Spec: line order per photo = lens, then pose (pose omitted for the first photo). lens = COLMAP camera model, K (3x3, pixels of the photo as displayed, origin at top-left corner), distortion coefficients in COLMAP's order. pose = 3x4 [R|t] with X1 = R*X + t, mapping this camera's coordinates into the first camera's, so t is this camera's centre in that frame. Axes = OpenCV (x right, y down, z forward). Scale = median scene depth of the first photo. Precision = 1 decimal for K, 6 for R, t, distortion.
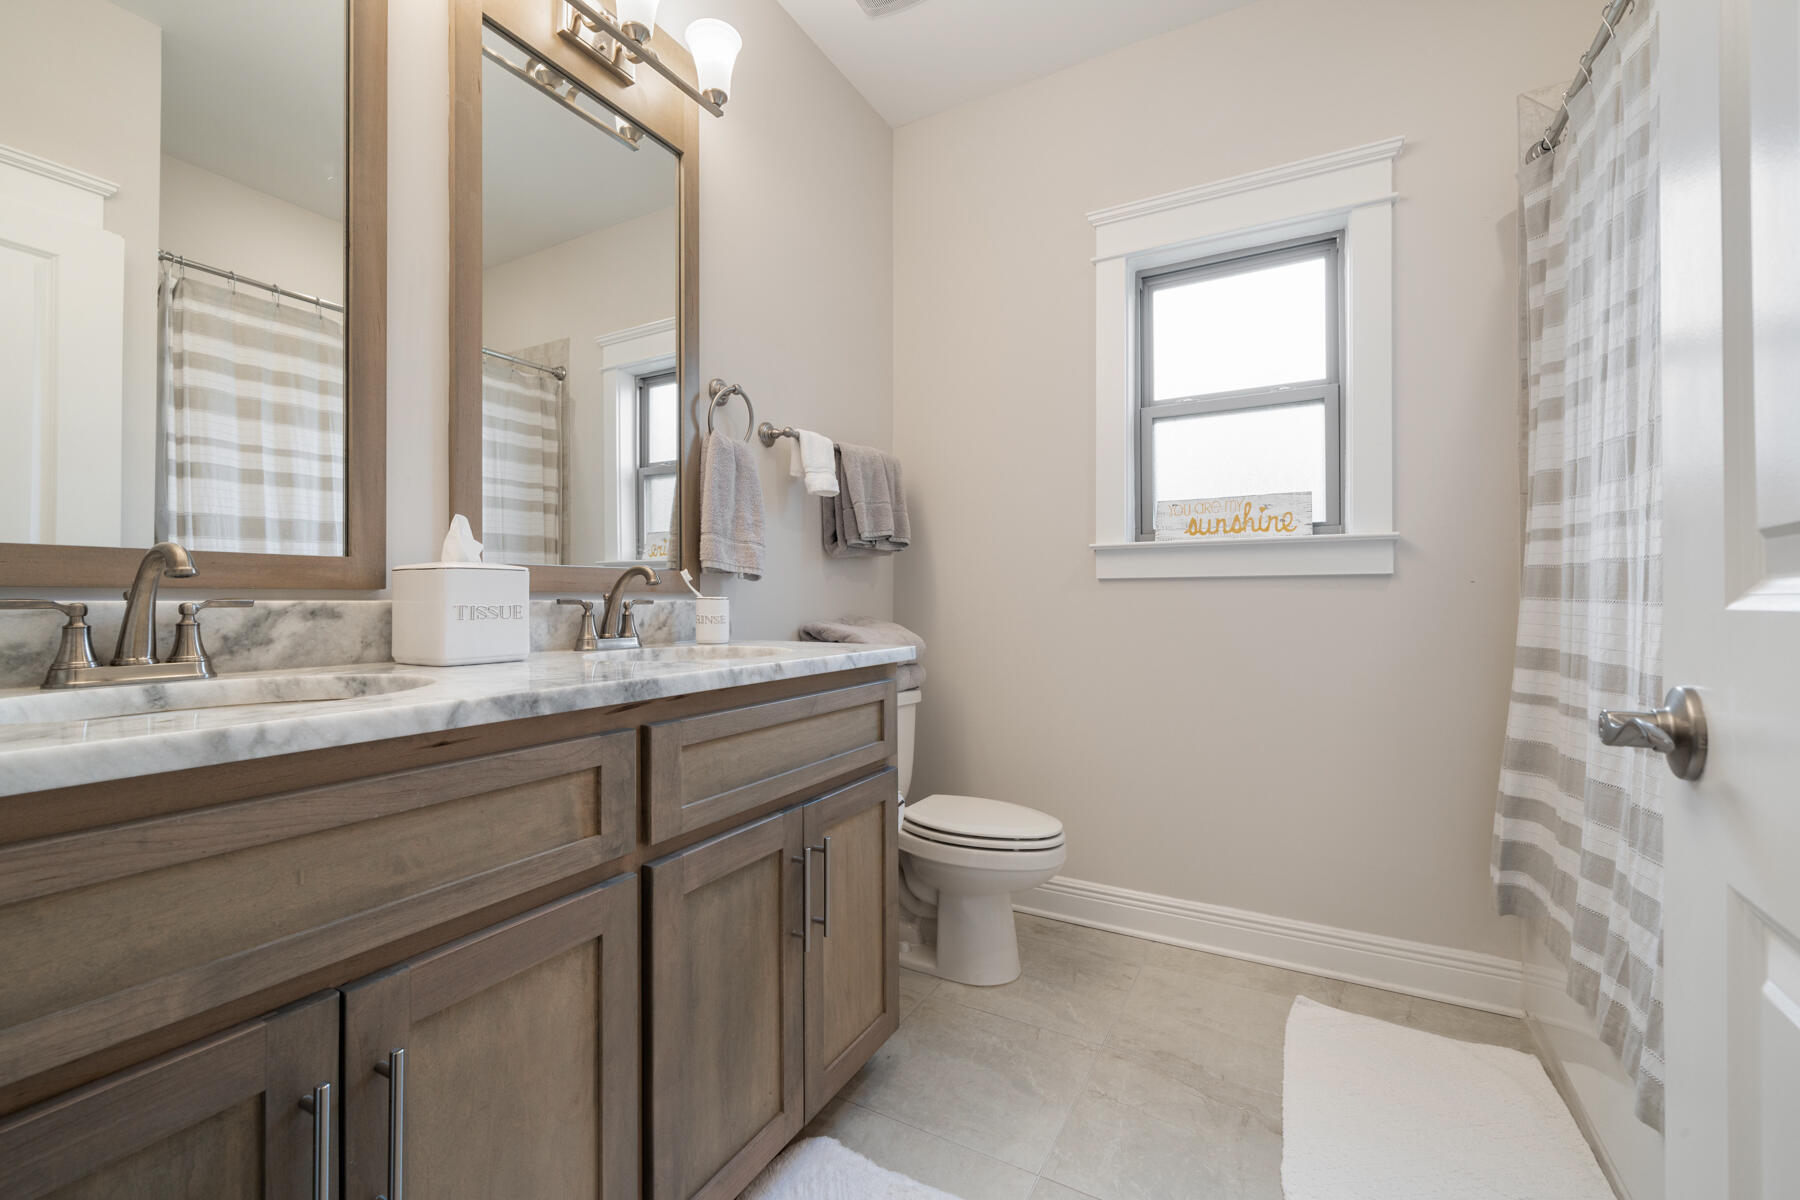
lens RADIAL K [[728.5, 0, 905.4], [0, 728.5, 592.3], [0, 0, 1]] dist [0.003083, -0.000740]
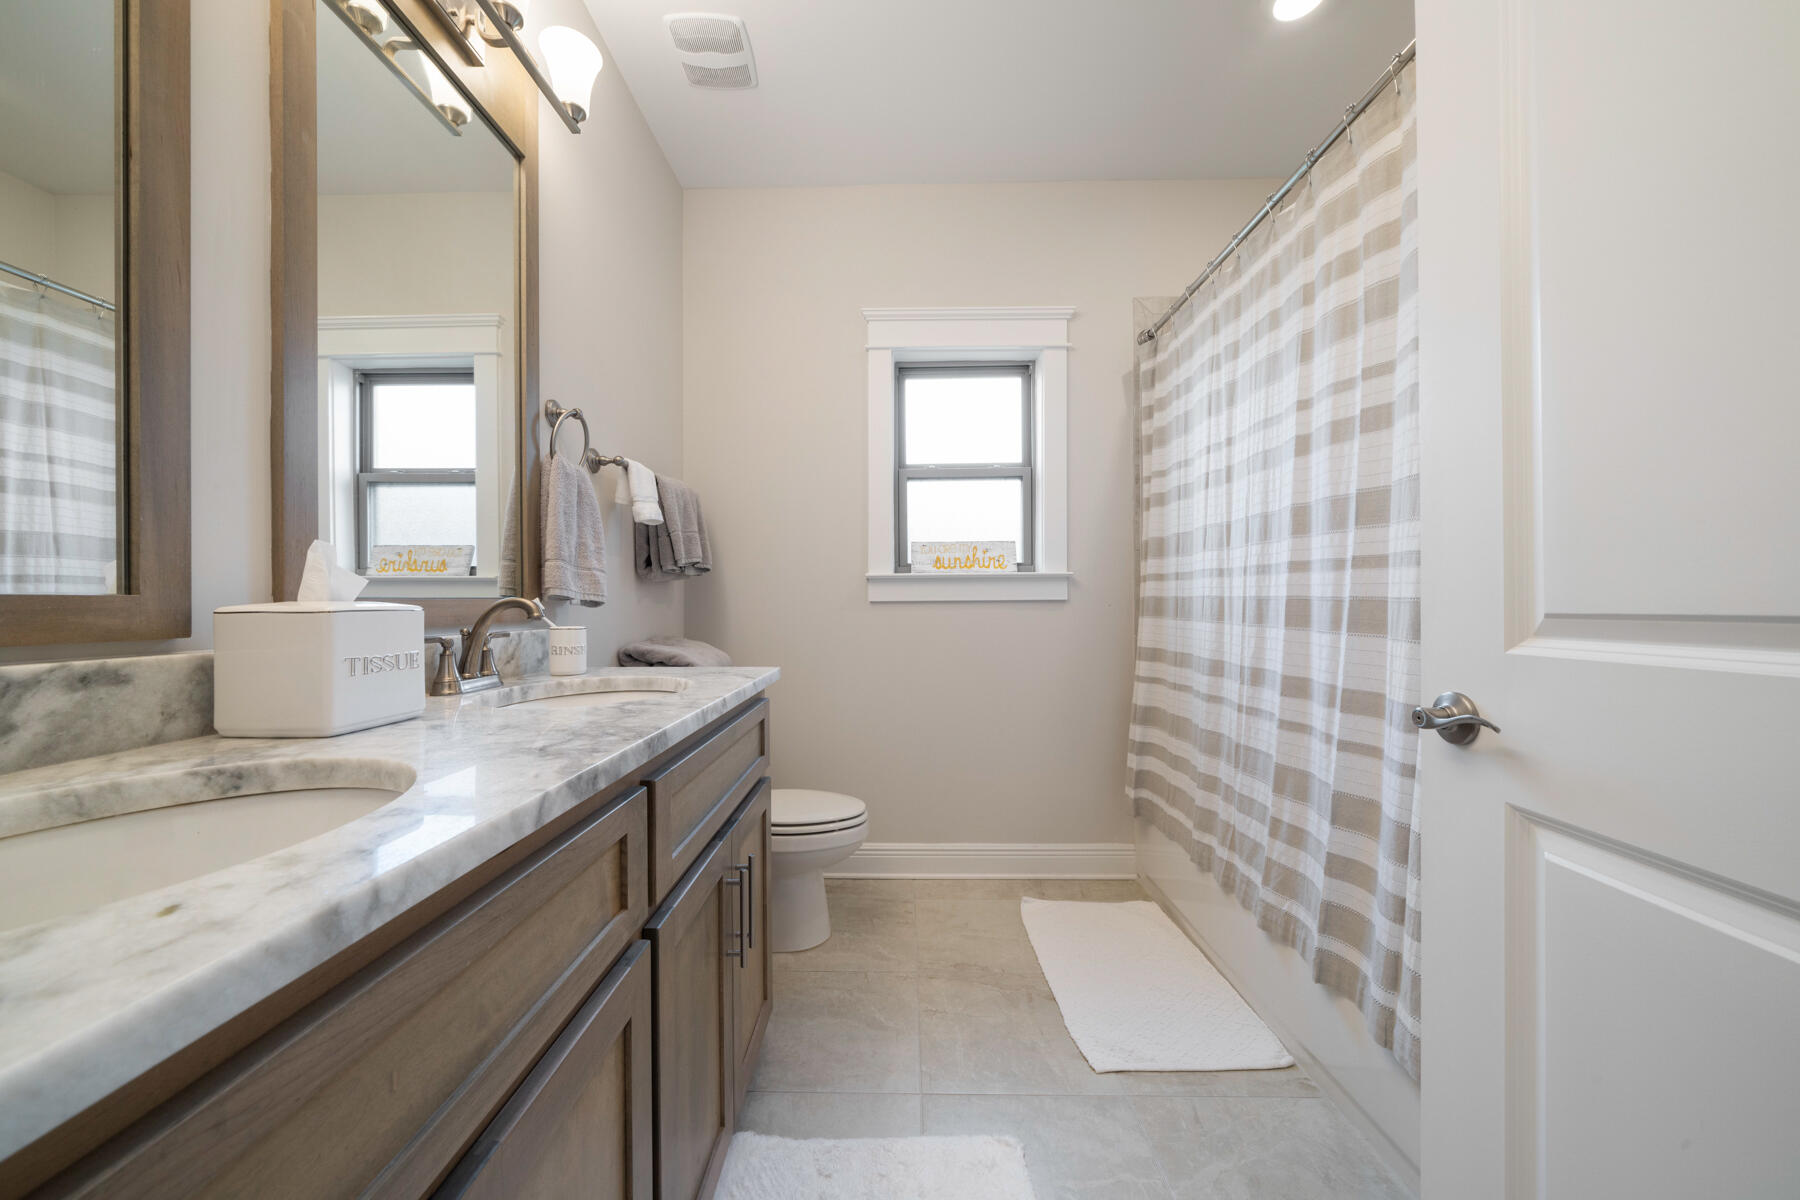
lens RADIAL K [[595.3, 0, 886.3], [0, 595.3, 604.0], [0, 0, 1]] dist [-0.001316, -0.000302]
pose [[0.890545, -0.003181, 0.454883, -0.247770], [0.000414, 0.999981, 0.006182, -0.028469], [-0.454894, -0.005317, 0.890530, 0.101452]]
